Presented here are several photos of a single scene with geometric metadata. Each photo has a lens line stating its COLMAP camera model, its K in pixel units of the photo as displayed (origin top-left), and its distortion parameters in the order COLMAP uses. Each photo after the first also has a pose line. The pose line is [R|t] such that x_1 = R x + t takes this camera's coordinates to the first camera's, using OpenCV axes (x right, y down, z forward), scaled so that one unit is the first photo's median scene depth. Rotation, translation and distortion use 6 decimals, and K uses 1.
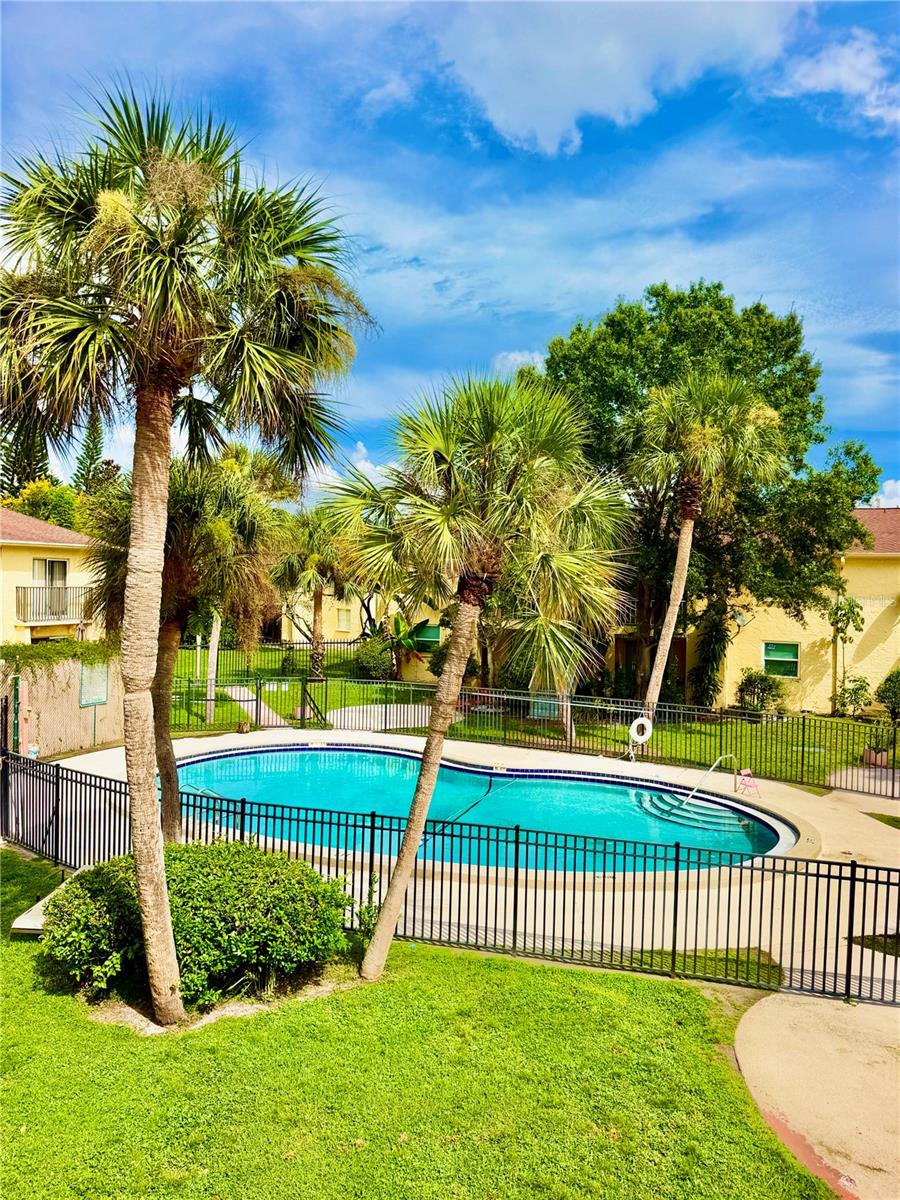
lens RADIAL K [[837.8, 0, 451.2], [0, 837.8, 601.1], [0, 0, 1]] dist [0.046525, -0.001377]
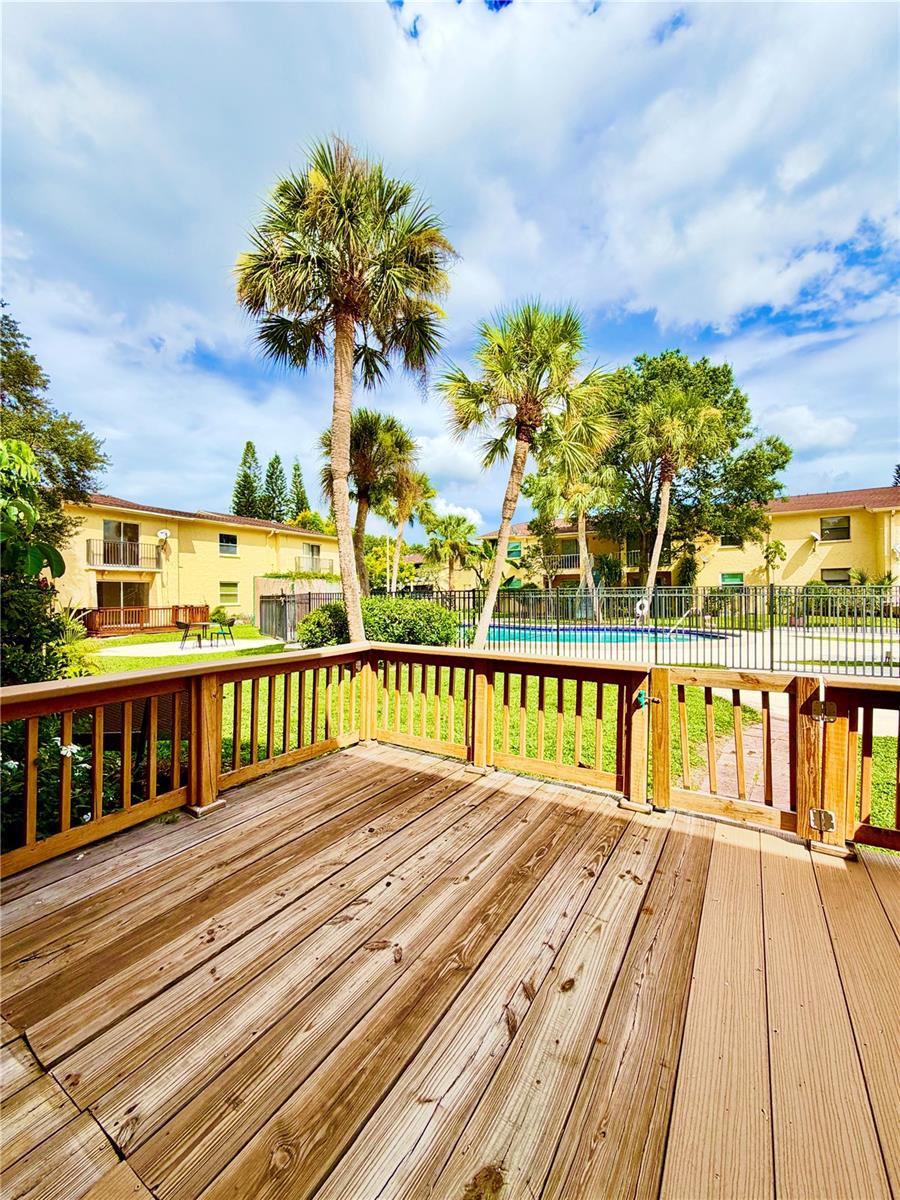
lens RADIAL K [[477.6, 0, 453.1], [0, 477.6, 598.0], [0, 0, 1]] dist [-0.000871, 0.000293]
pose [[0.985761, -0.036711, -0.164098, 0.011138], [0.030854, 0.998797, -0.038101, 0.132621], [0.165299, 0.032495, 0.985708, 0.006713]]
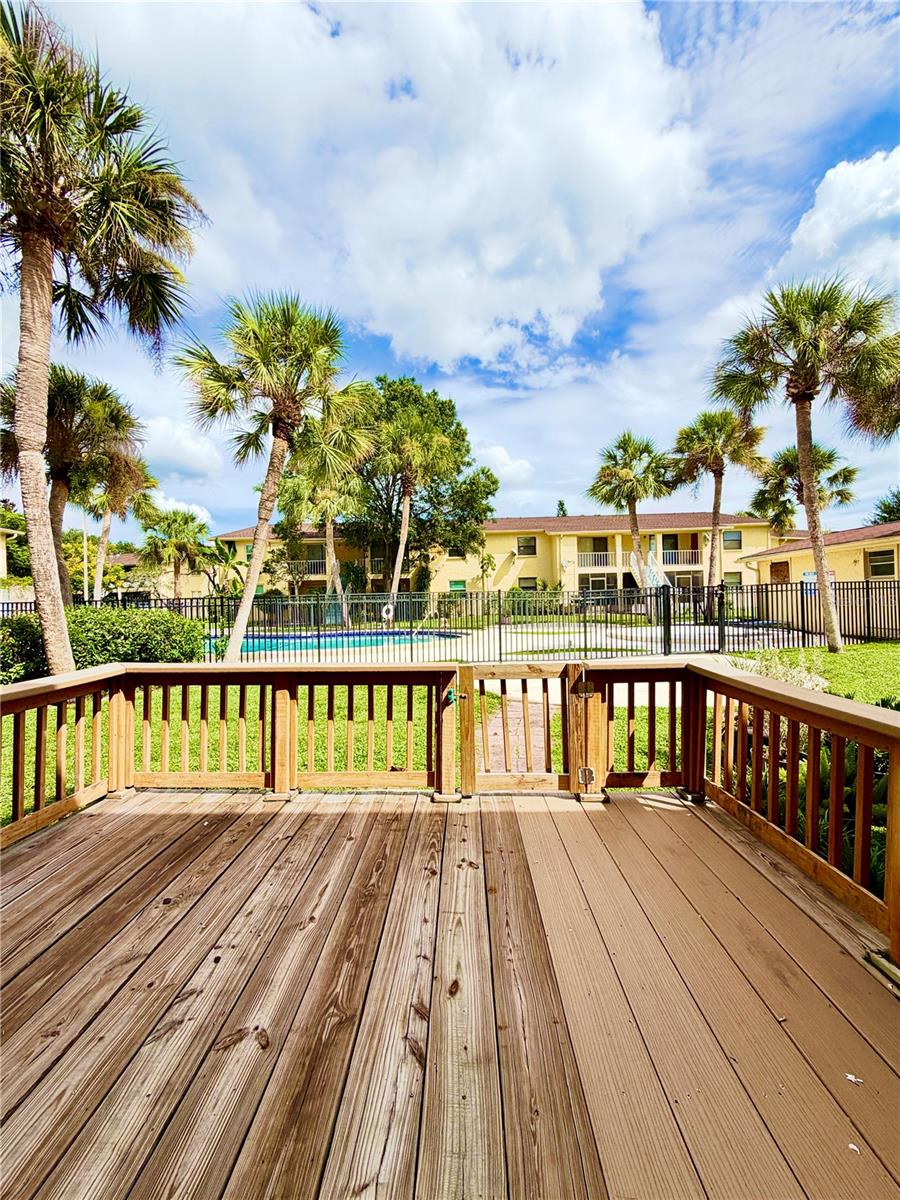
lens RADIAL K [[477.6, 0, 450.3], [0, 477.6, 597.3], [0, 0, 1]] dist [-0.000871, 0.000293]
pose [[0.933638, -0.048145, 0.354967, -0.005480], [0.061851, 0.997710, -0.027360, 0.131748], [-0.352837, 0.047499, 0.934478, 0.011207]]
